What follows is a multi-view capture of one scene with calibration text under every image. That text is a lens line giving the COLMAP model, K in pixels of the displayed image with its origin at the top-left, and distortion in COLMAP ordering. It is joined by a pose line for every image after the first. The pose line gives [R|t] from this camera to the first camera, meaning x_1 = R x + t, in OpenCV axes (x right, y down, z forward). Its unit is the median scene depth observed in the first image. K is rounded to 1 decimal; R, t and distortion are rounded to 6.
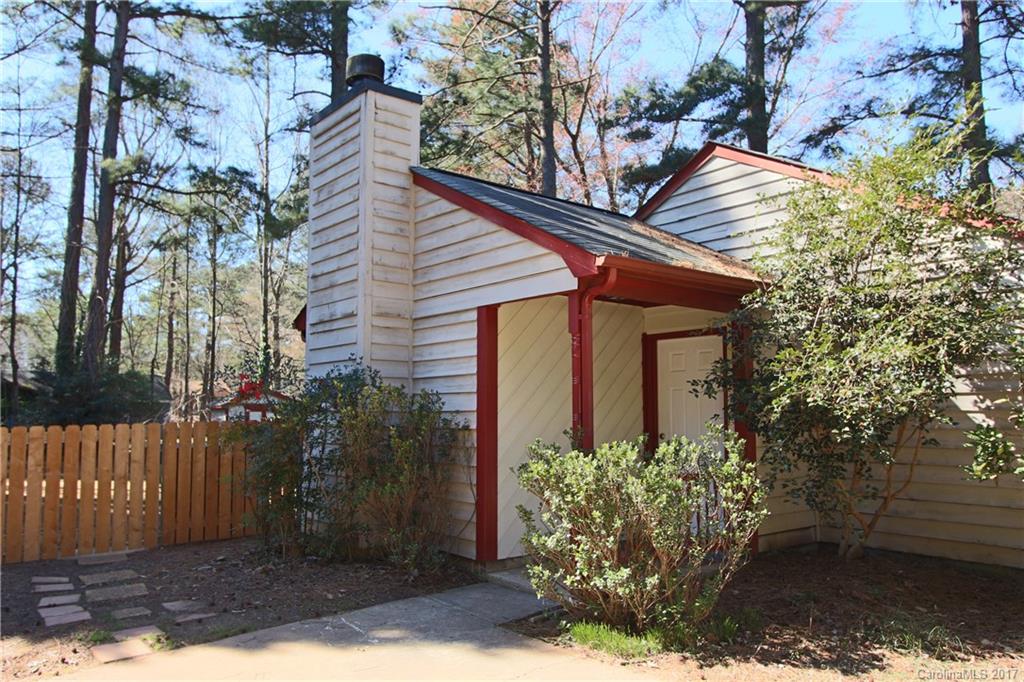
lens RADIAL K [[784.7, 0, 513.2], [0, 784.7, 344.2], [0, 0, 1]] dist [-0.003238, -0.001602]
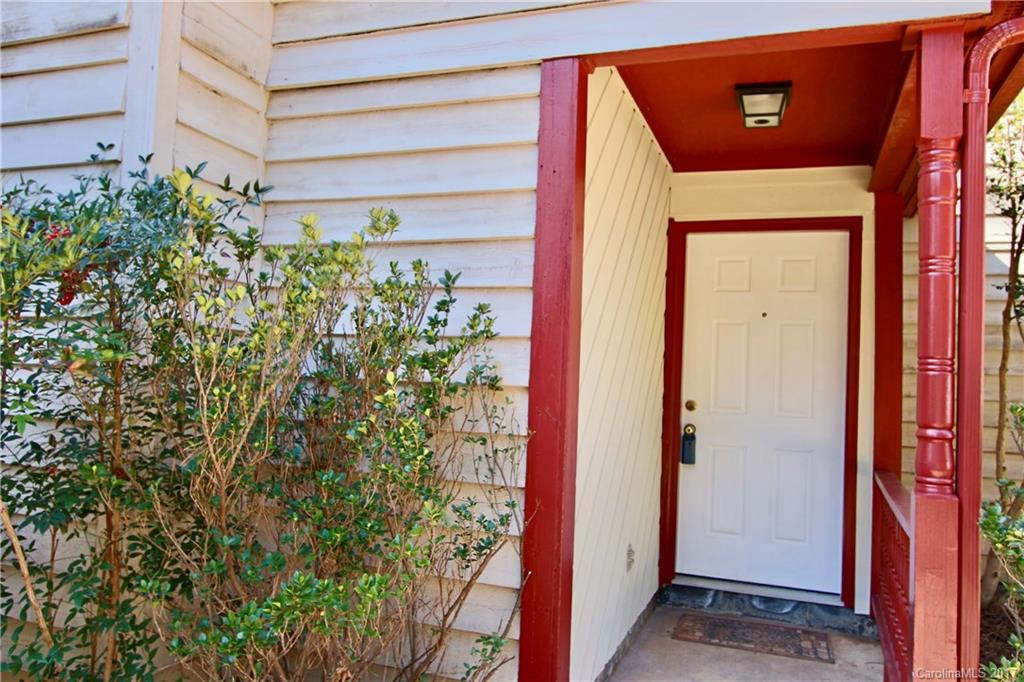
lens RADIAL K [[784.7, 0, 509.7], [0, 784.7, 338.7], [0, 0, 1]] dist [-0.003238, -0.001602]
pose [[0.860031, 0.059884, 0.506716, -0.218729], [-0.087877, 0.995634, 0.031486, 0.067307], [-0.502618, -0.071608, 0.861538, 0.619786]]
